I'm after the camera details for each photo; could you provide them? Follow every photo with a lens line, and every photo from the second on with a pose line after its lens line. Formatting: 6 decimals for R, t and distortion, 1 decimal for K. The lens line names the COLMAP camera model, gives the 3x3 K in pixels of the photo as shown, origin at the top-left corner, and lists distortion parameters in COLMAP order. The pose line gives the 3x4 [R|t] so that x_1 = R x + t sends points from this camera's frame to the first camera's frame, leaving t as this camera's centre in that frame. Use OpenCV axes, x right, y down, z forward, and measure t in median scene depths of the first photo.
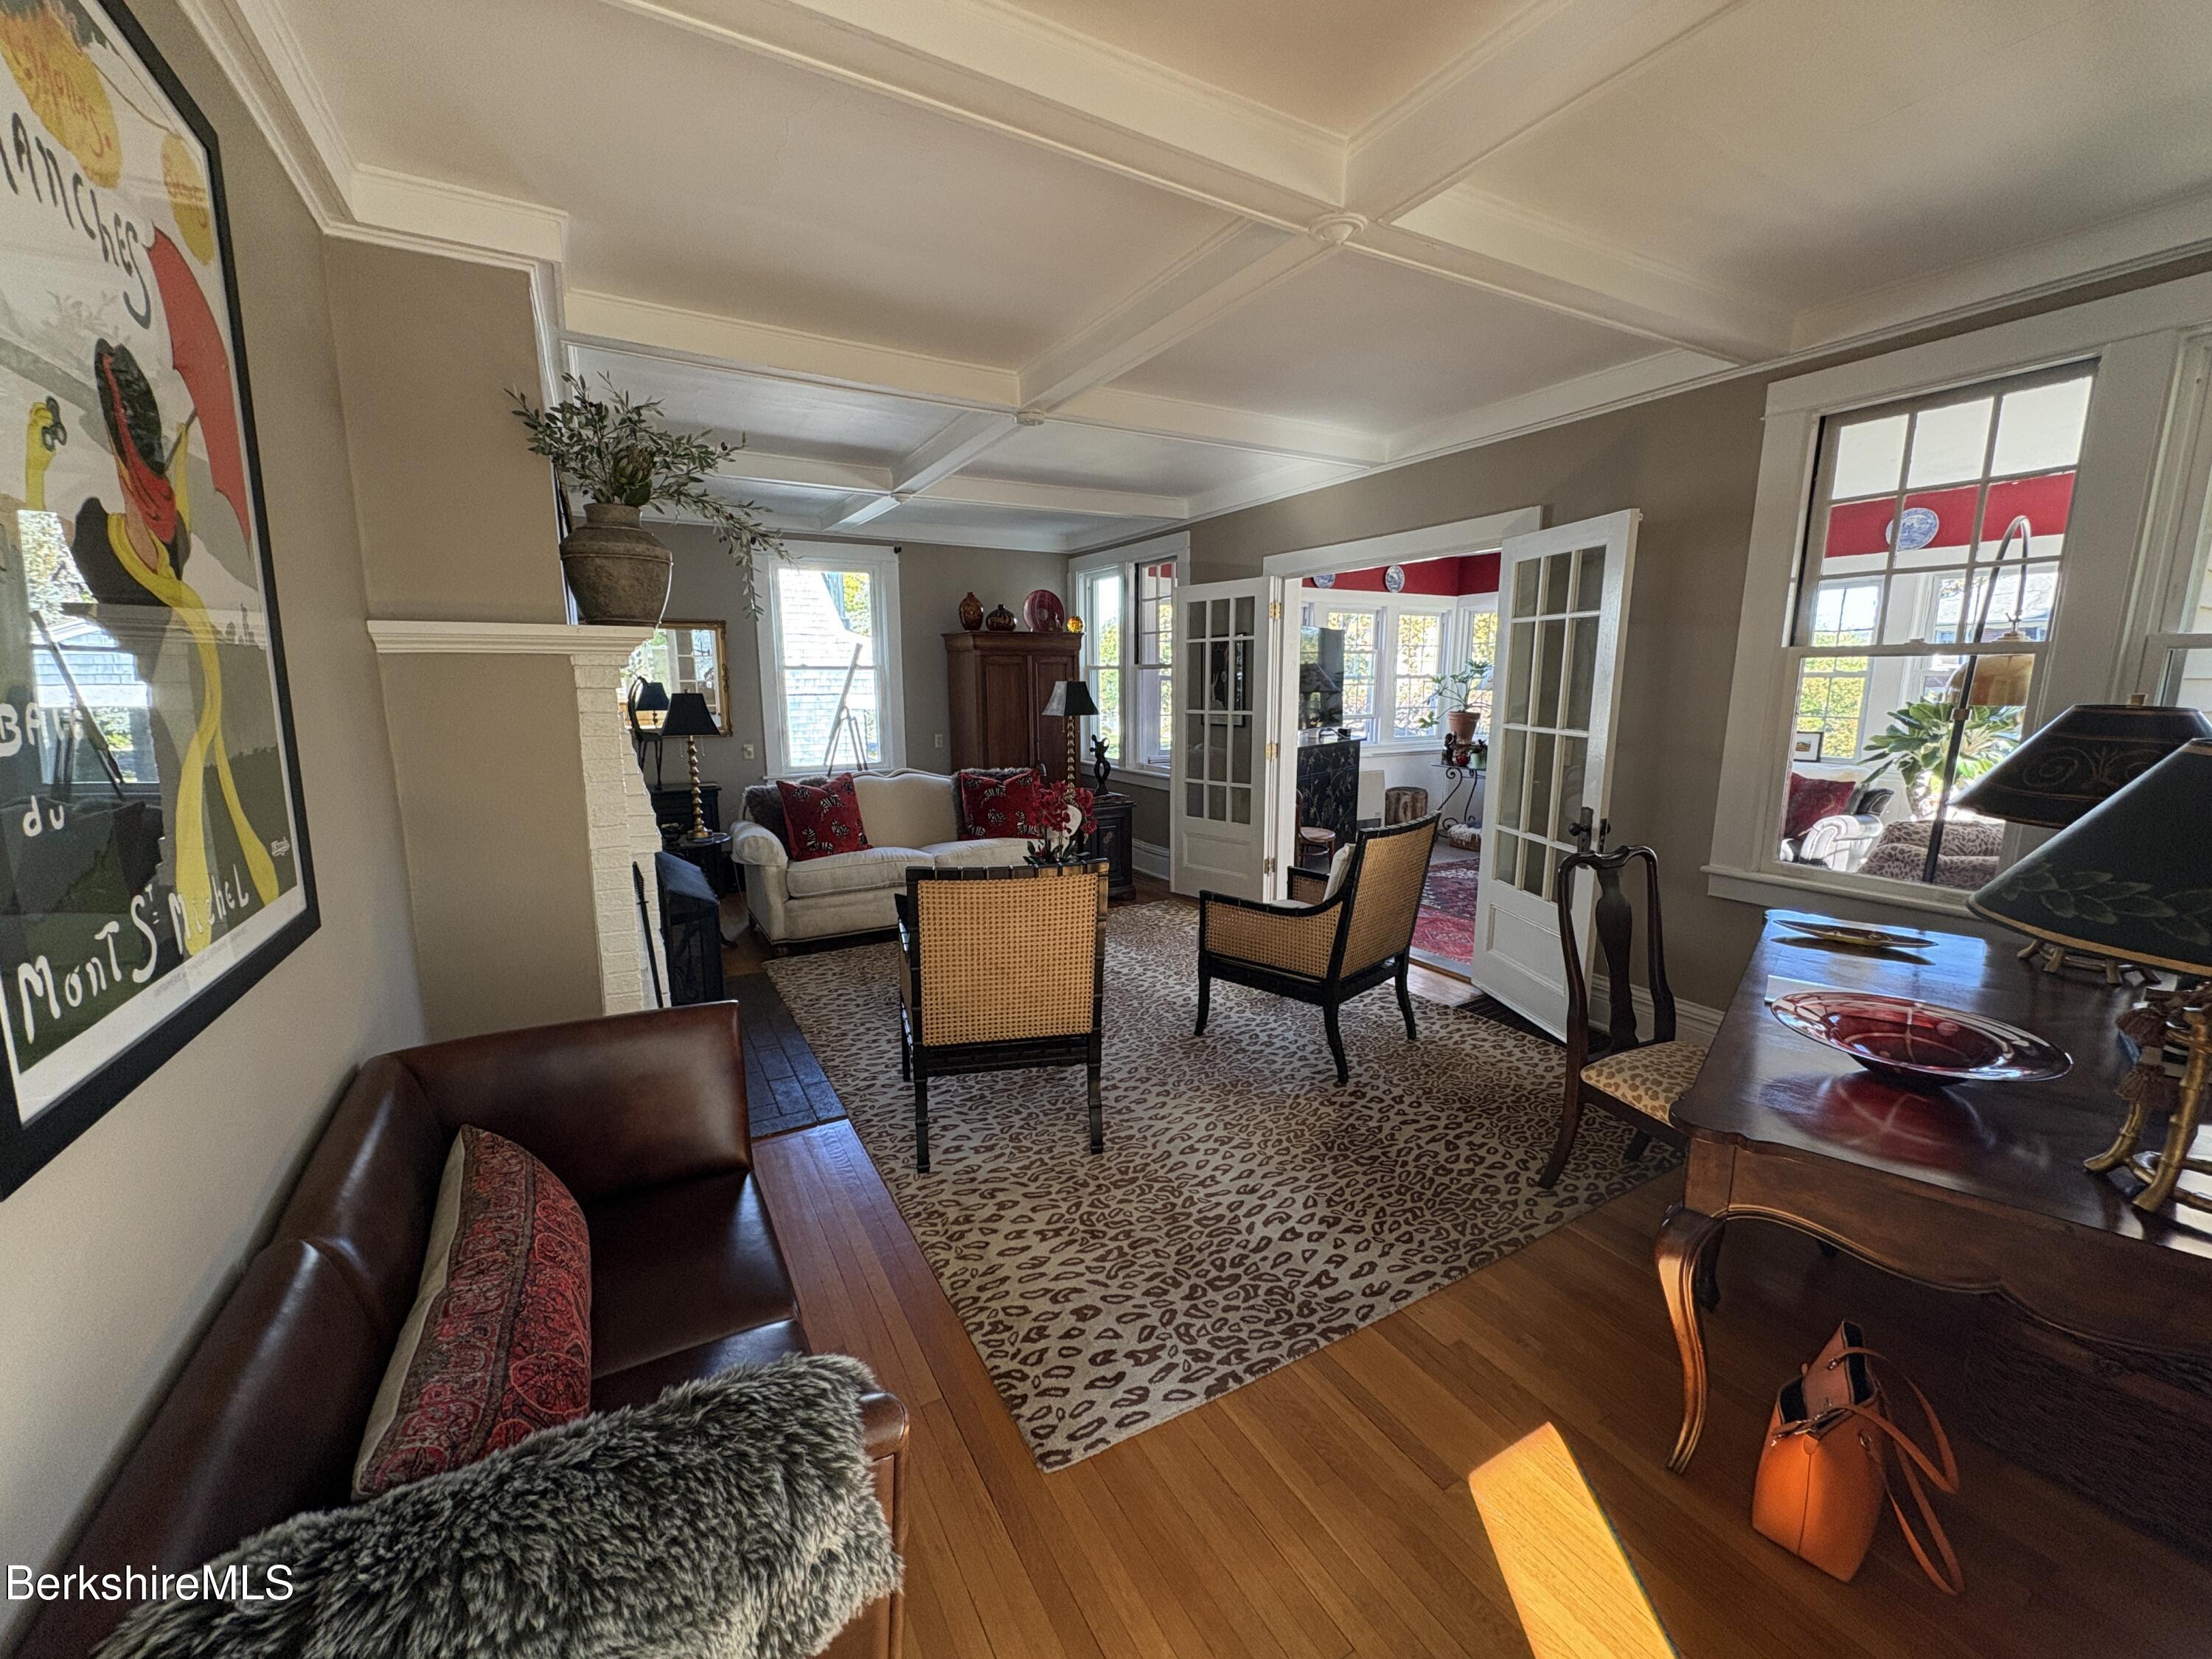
lens RADIAL K [[879.2, 0, 1110.2], [0, 879.2, 826.6], [0, 0, 1]] dist [0.000583, 0.000420]
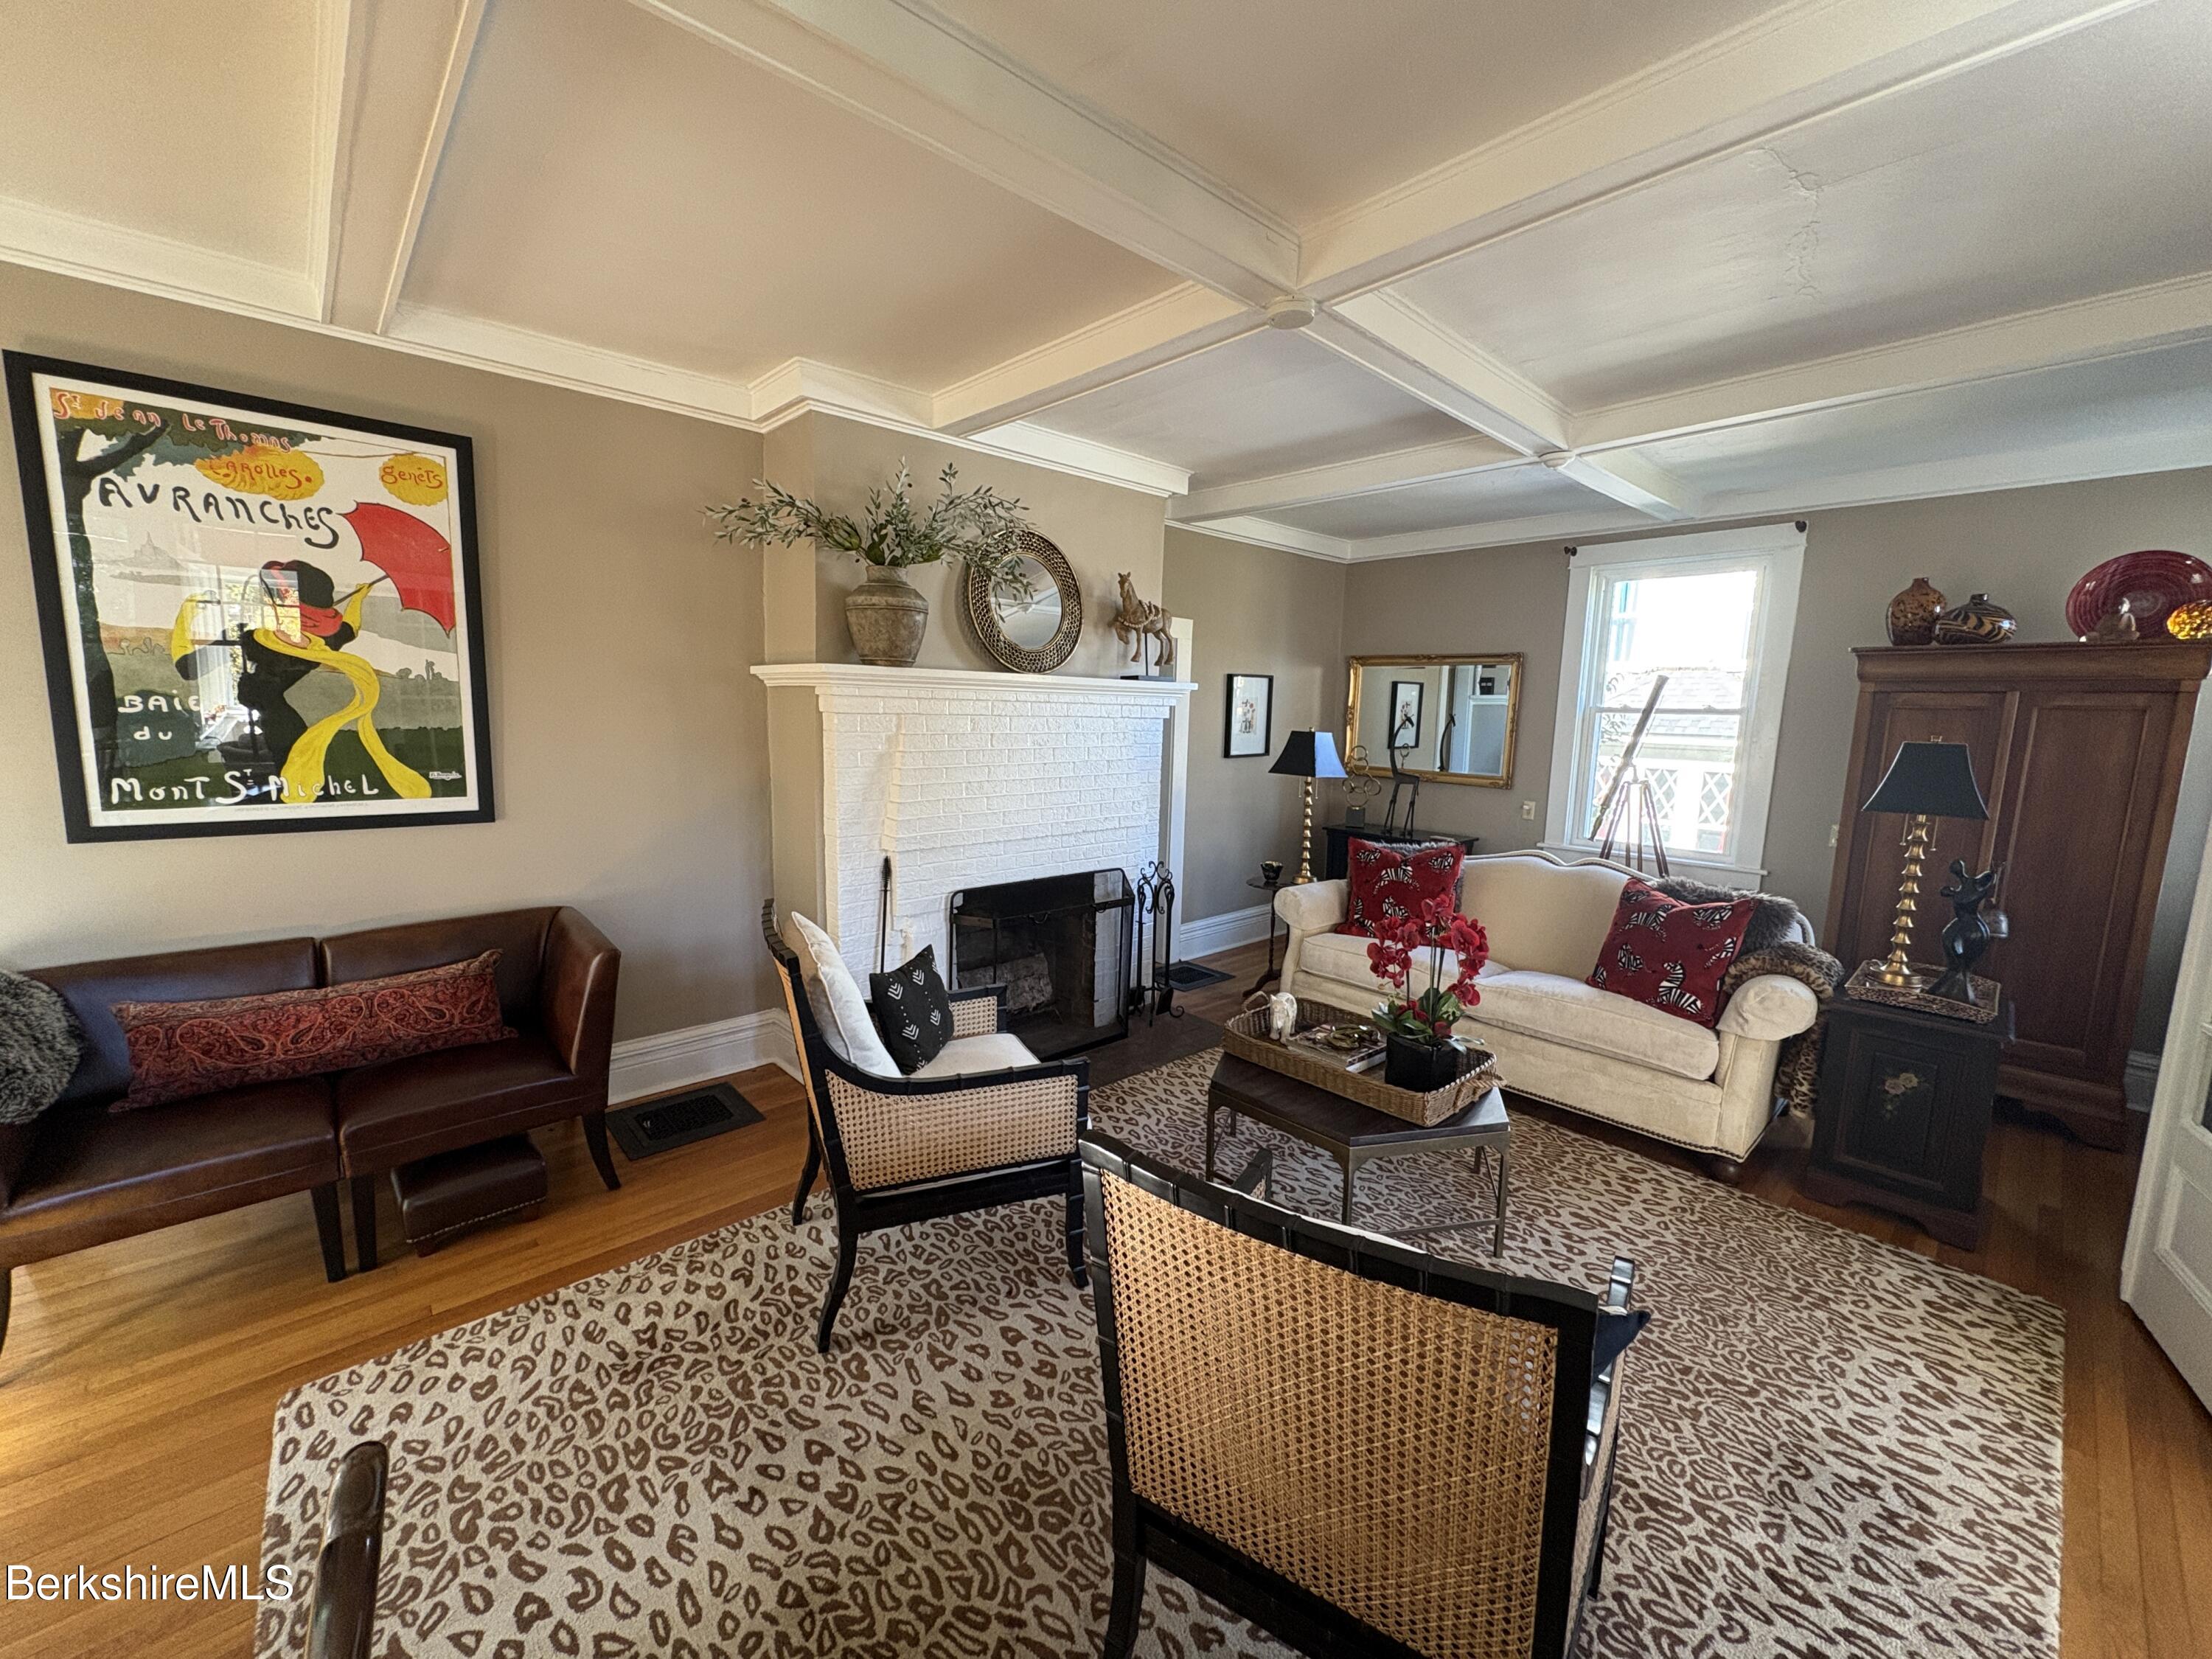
lens RADIAL K [[879.2, 0, 1105.6], [0, 879.2, 827.8], [0, 0, 1]] dist [0.000583, 0.000420]
pose [[0.217194, 0.143250, -0.965560, 0.477906], [-0.190337, 0.976401, 0.102044, -0.123257], [0.957392, 0.161618, 0.239335, 0.680205]]
